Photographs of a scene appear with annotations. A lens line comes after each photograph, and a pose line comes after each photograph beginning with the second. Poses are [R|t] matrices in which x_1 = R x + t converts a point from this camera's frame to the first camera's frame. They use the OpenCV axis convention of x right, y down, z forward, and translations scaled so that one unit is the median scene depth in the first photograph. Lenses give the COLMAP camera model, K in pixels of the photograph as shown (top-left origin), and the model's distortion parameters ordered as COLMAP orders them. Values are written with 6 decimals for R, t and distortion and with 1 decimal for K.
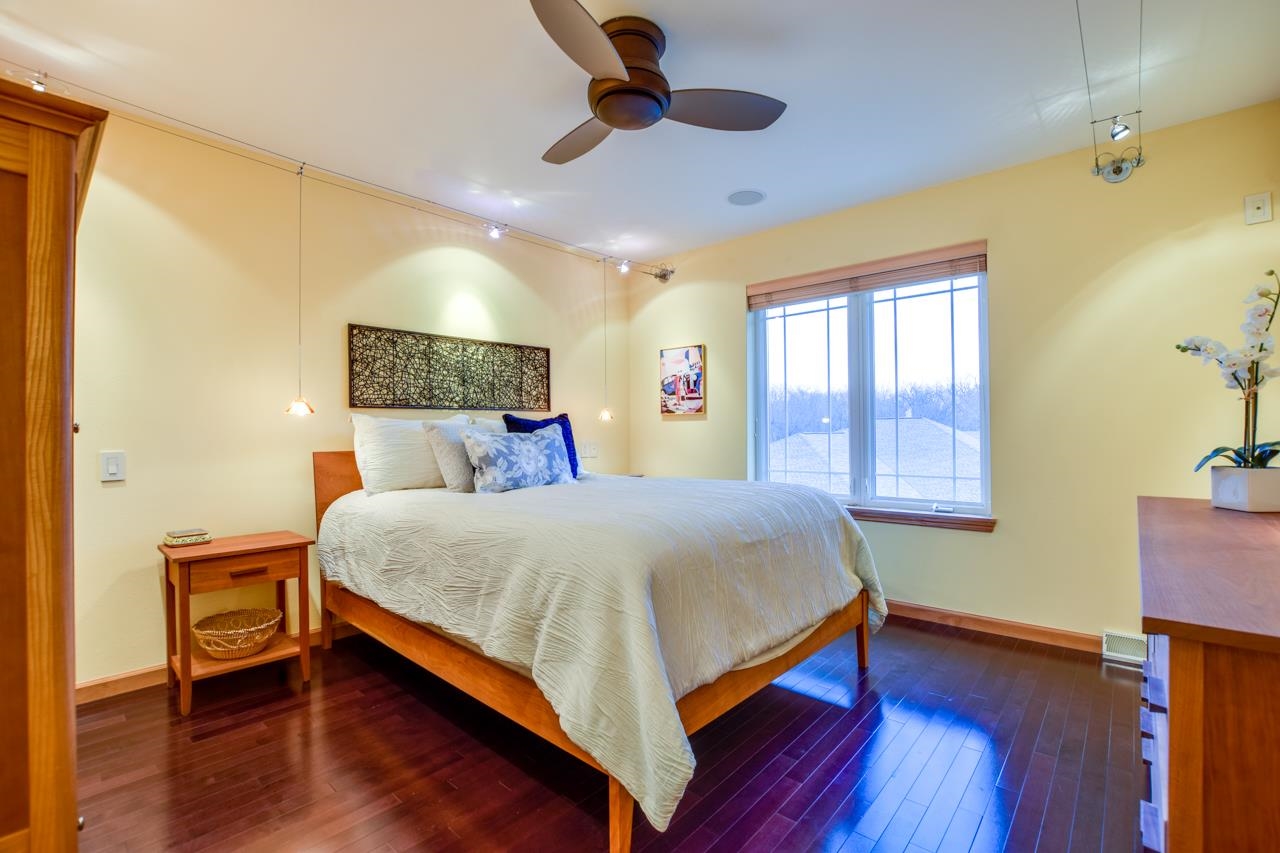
lens RADIAL K [[558.3, 0, 644.2], [0, 558.3, 428.7], [0, 0, 1]] dist [-0.026354, 0.001620]
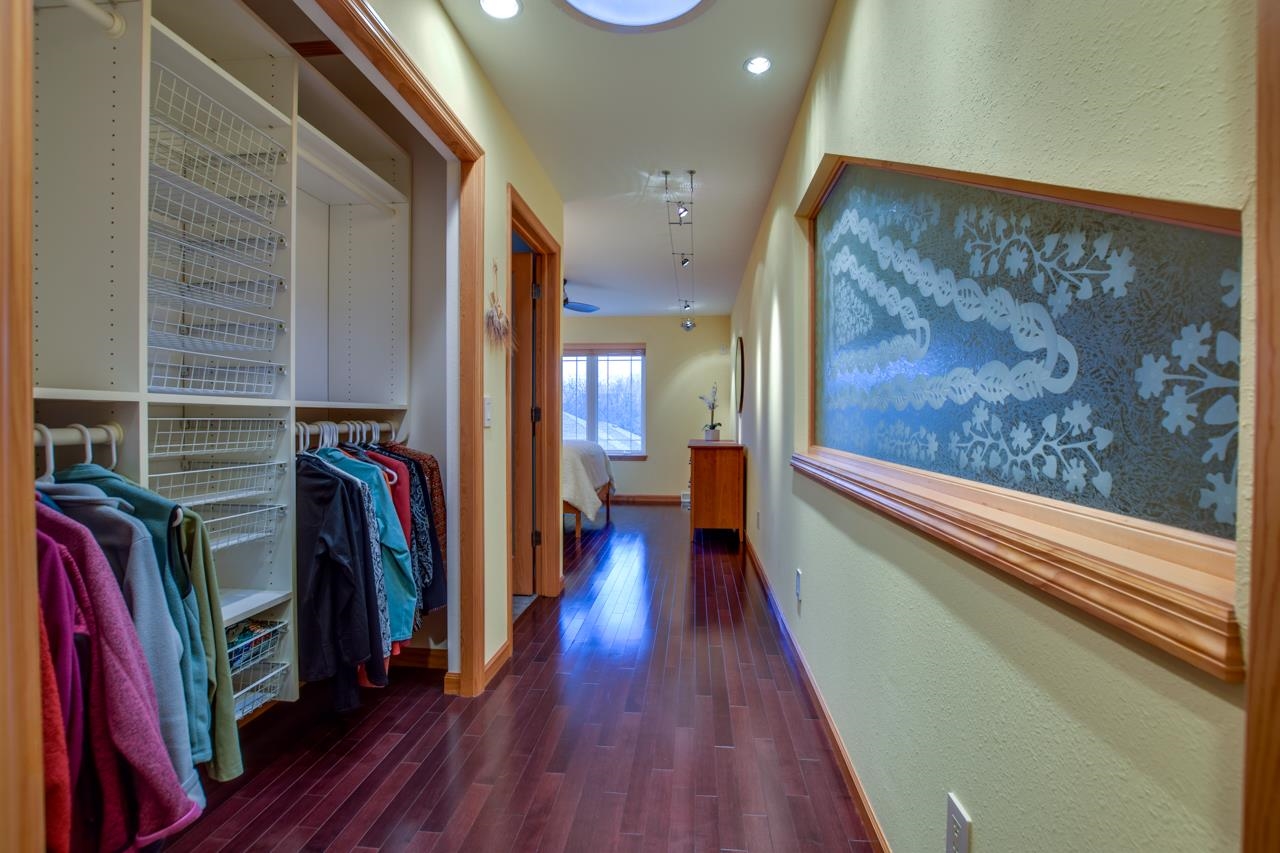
lens RADIAL K [[558.3, 0, 642.7], [0, 558.3, 427.9], [0, 0, 1]] dist [-0.026354, 0.001620]
pose [[0.807843, 0.001911, 0.589394, -0.868662], [-0.009946, 0.999897, 0.010390, 0.010890], [-0.589314, -0.014256, 0.807779, -1.024572]]
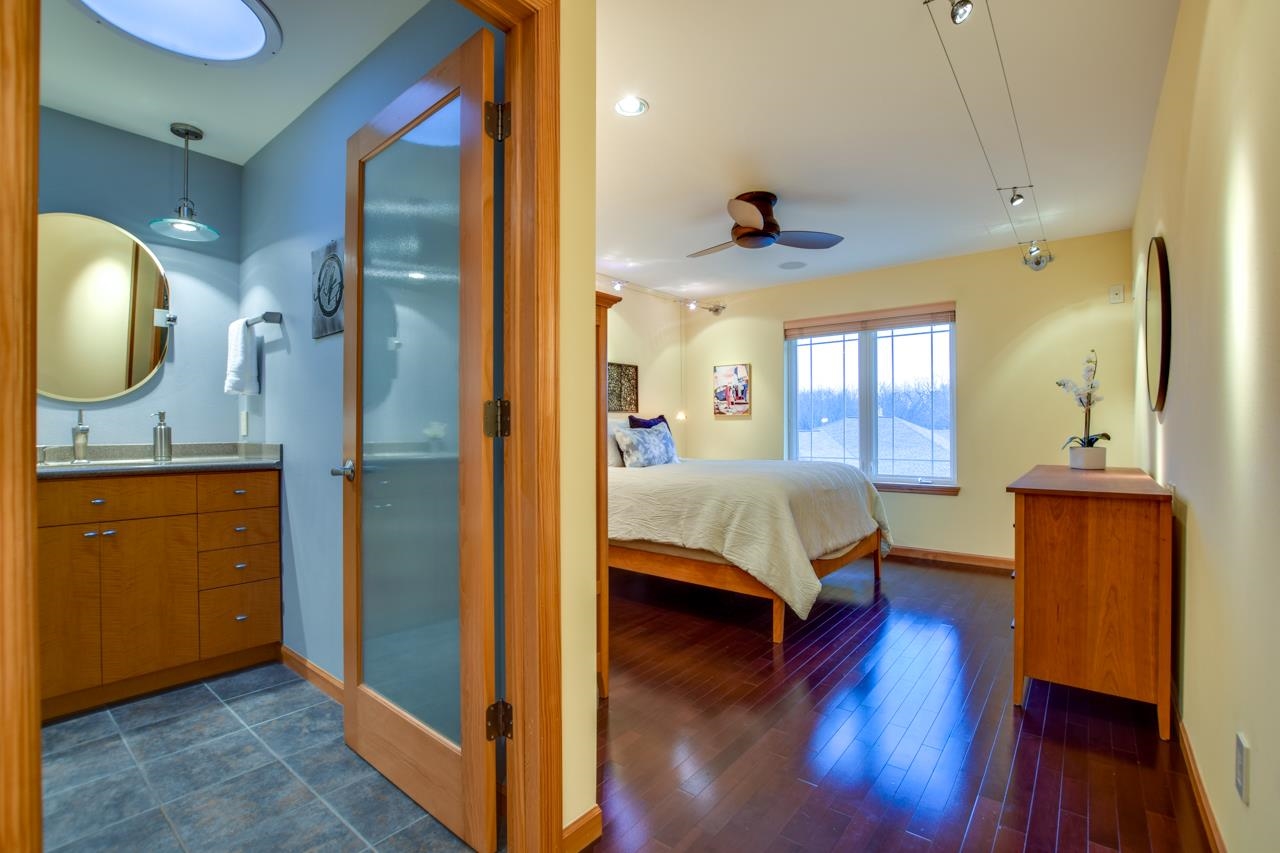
lens RADIAL K [[558.3, 0, 644.8], [0, 558.3, 428.0], [0, 0, 1]] dist [-0.026354, 0.001620]
pose [[0.998827, 0.004483, 0.048217, -0.298422], [-0.004657, 0.999983, 0.003501, 0.001223], [-0.048201, -0.003722, 0.998831, -0.470593]]
